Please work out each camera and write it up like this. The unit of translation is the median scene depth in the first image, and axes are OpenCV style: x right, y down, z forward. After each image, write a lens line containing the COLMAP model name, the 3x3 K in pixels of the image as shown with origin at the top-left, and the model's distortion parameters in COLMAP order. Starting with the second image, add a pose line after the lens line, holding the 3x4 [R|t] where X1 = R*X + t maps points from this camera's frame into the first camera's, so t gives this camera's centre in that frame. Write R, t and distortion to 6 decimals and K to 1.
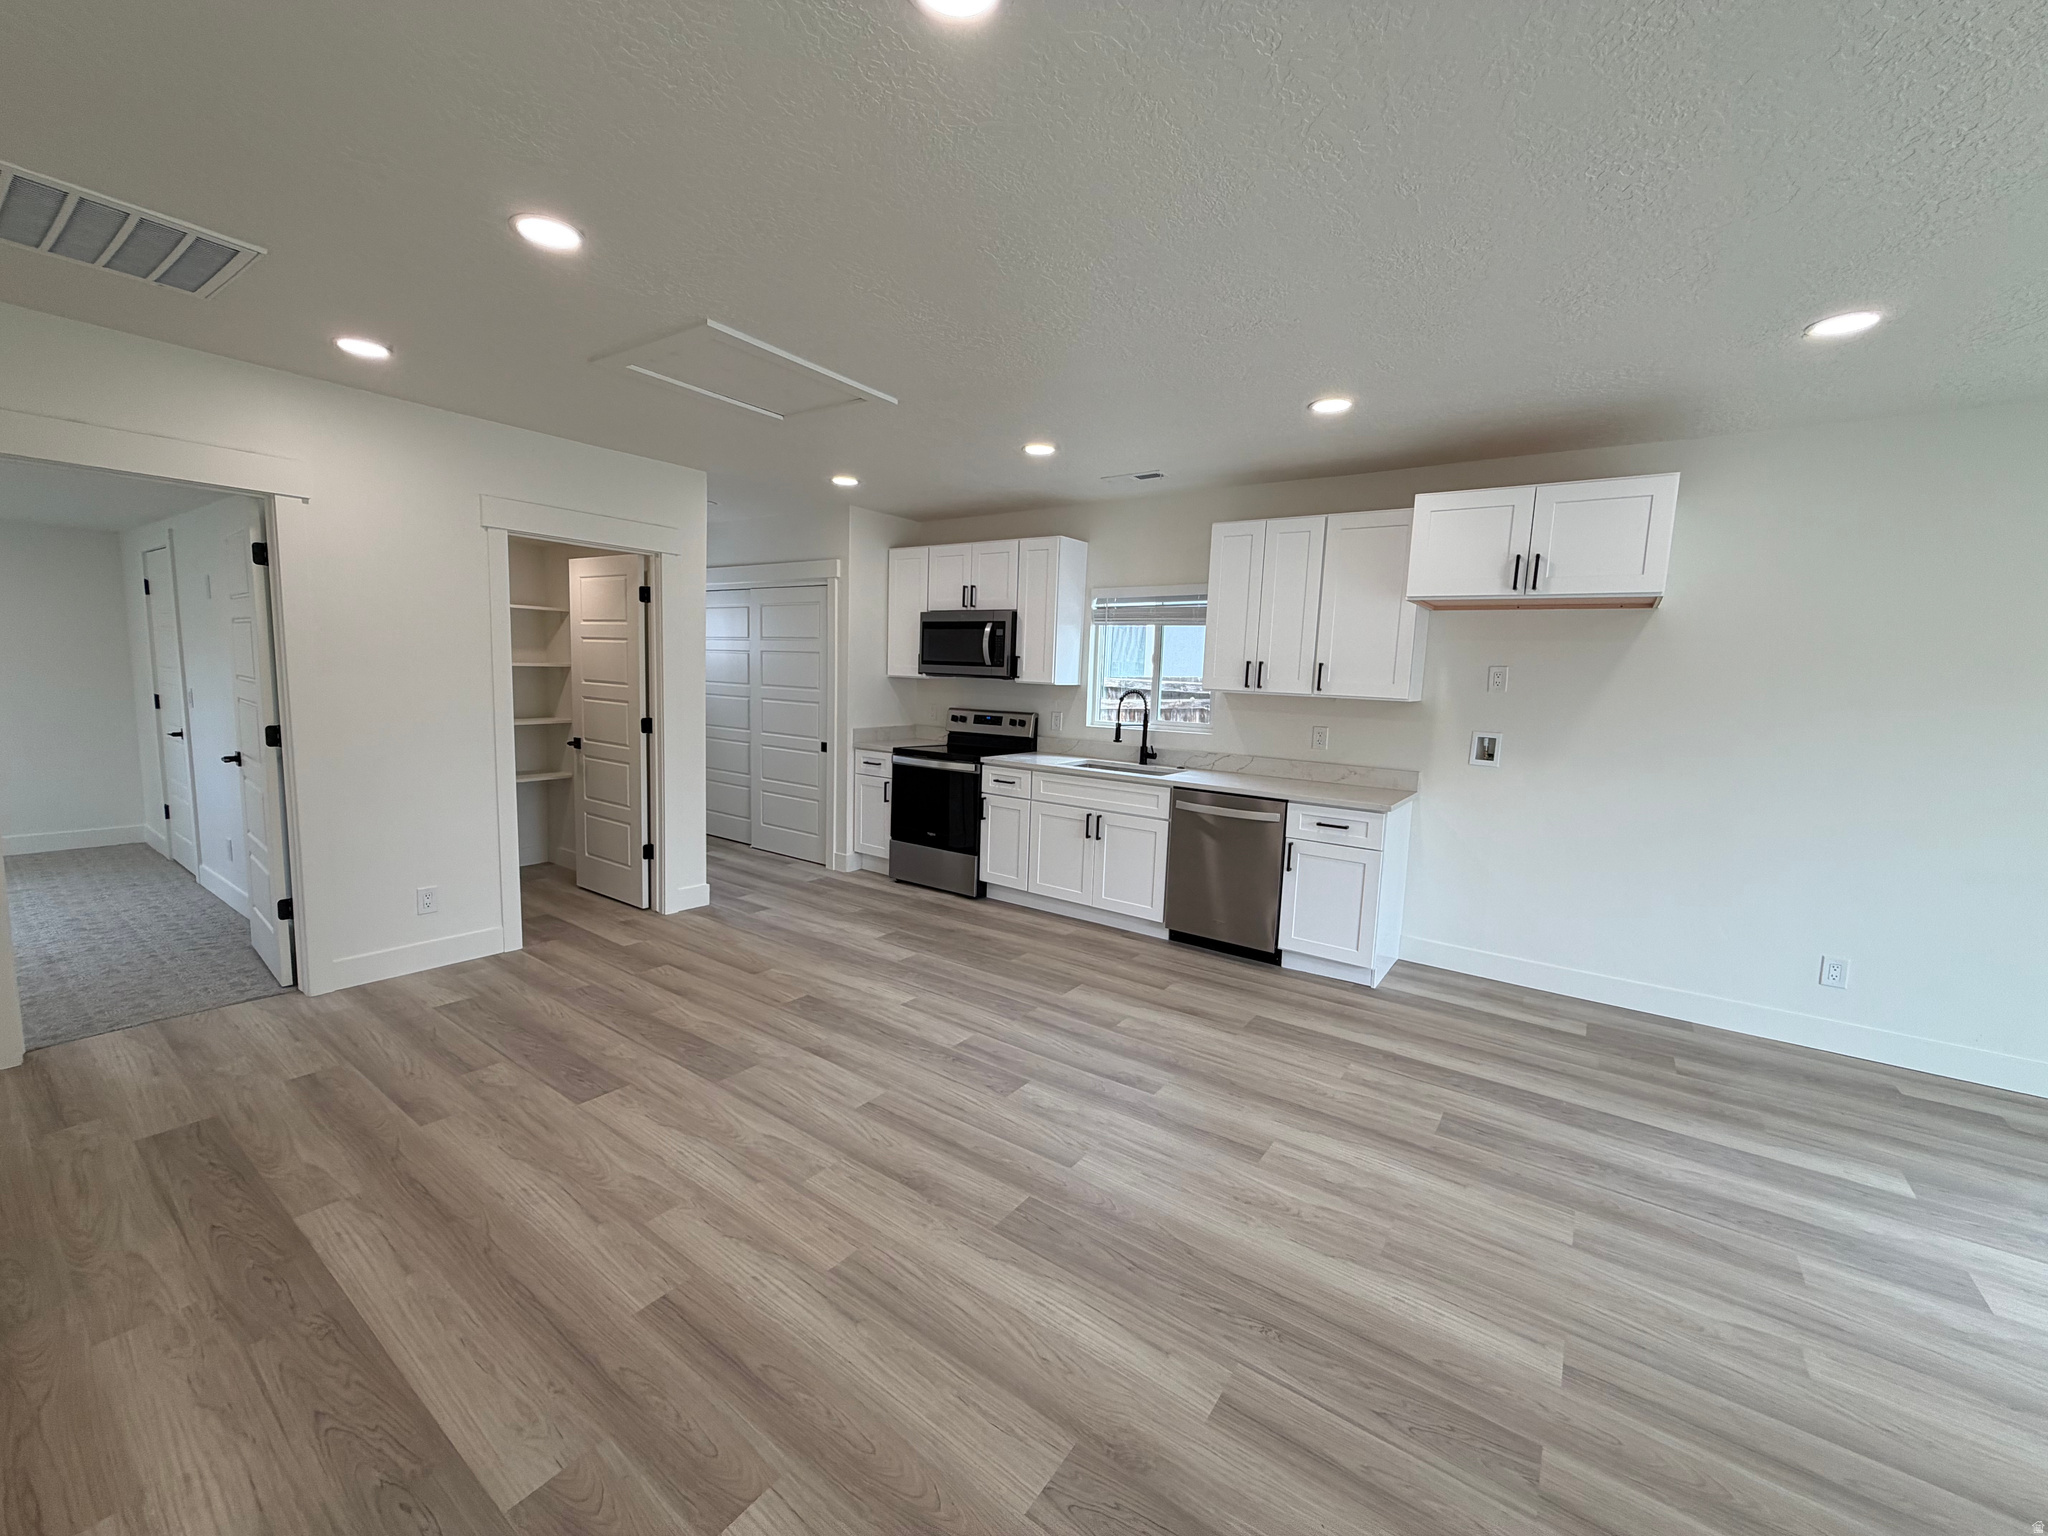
lens RADIAL K [[818.3, 0, 1021.1], [0, 818.3, 768.1], [0, 0, 1]] dist [-0.000918, 0.000055]
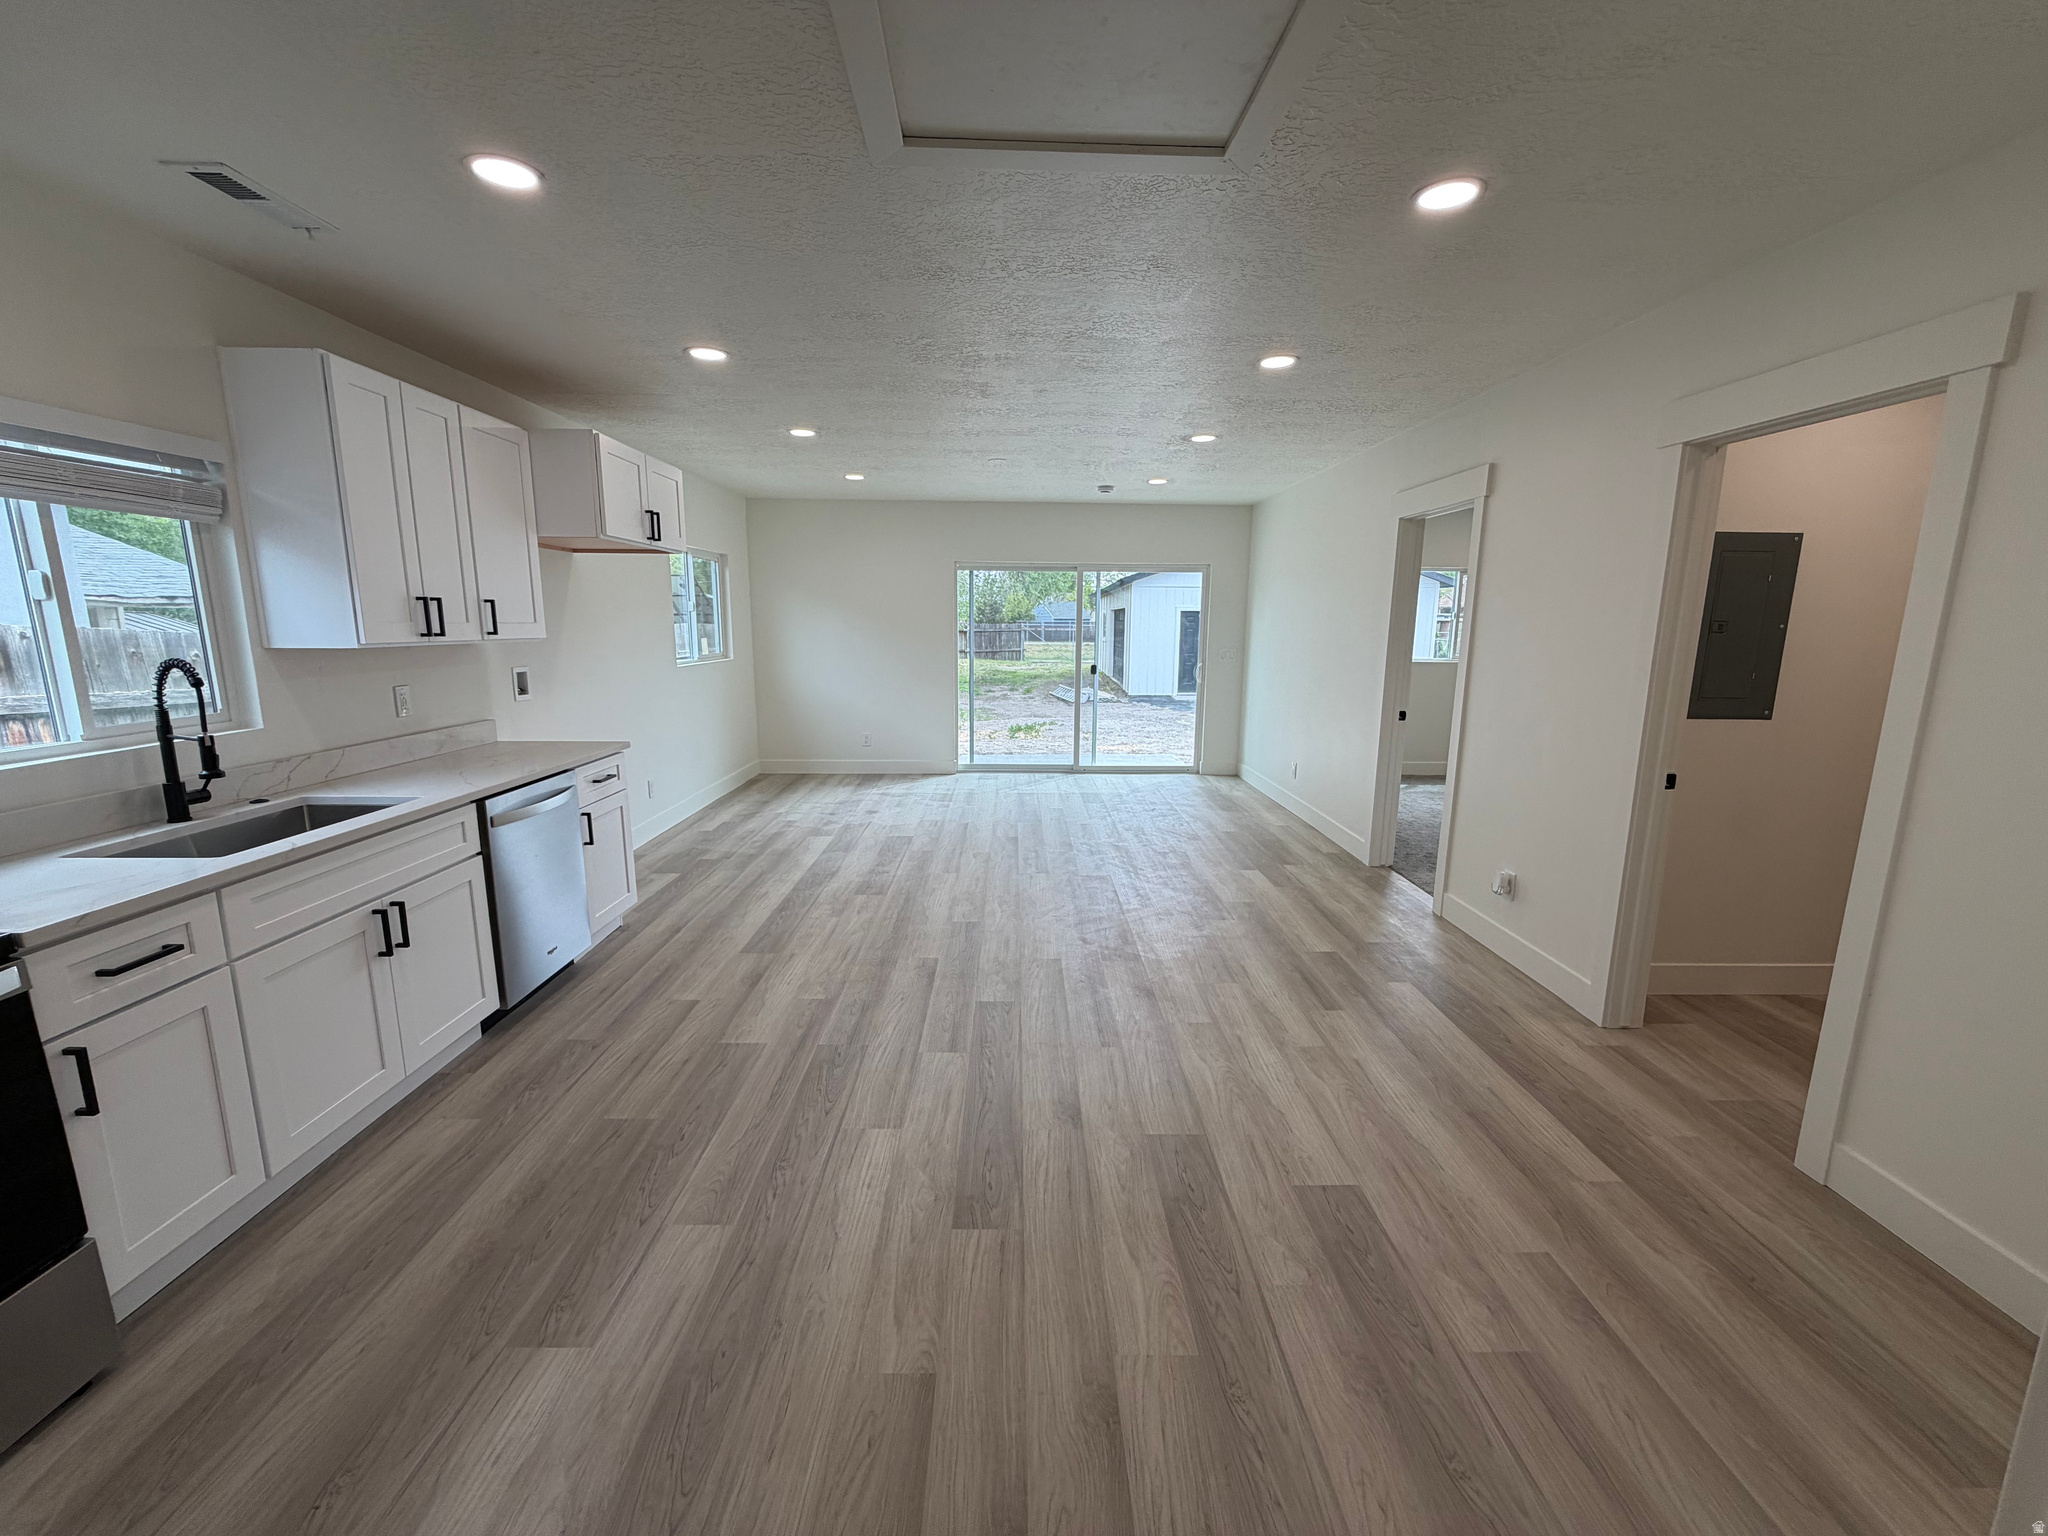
lens RADIAL K [[818.3, 0, 1021.1], [0, 818.3, 768.1], [0, 0, 1]] dist [-0.000918, 0.000055]
pose [[-0.590086, -0.182267, 0.786497, -0.640750], [0.071562, 0.958540, 0.275827, -0.167039], [-0.804163, 0.219045, -0.552577, 1.149641]]
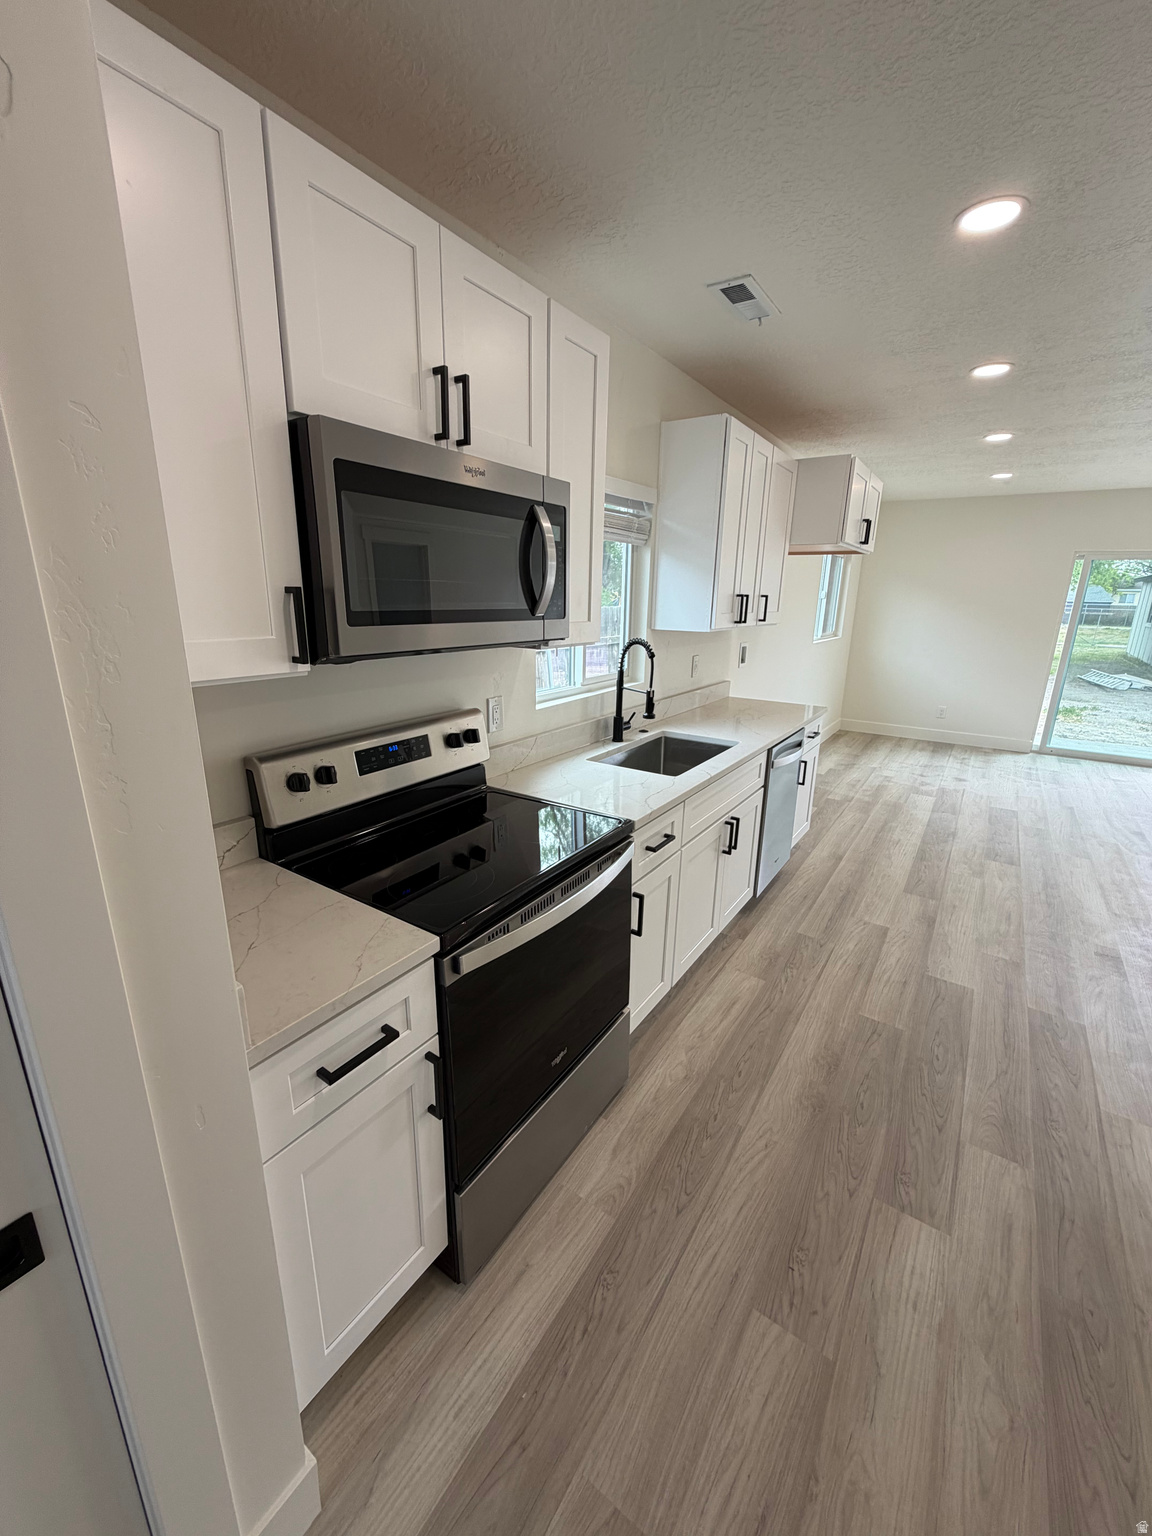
lens RADIAL K [[613.7, 0, 576.0], [0, 613.7, 768.0], [0, 0, 1]] dist [-0.000918, 0.000055]
pose [[-0.028373, -0.307666, 0.951071, -0.495579], [0.103617, 0.945423, 0.308930, -0.204101], [-0.994213, 0.107312, 0.005055, 1.372822]]
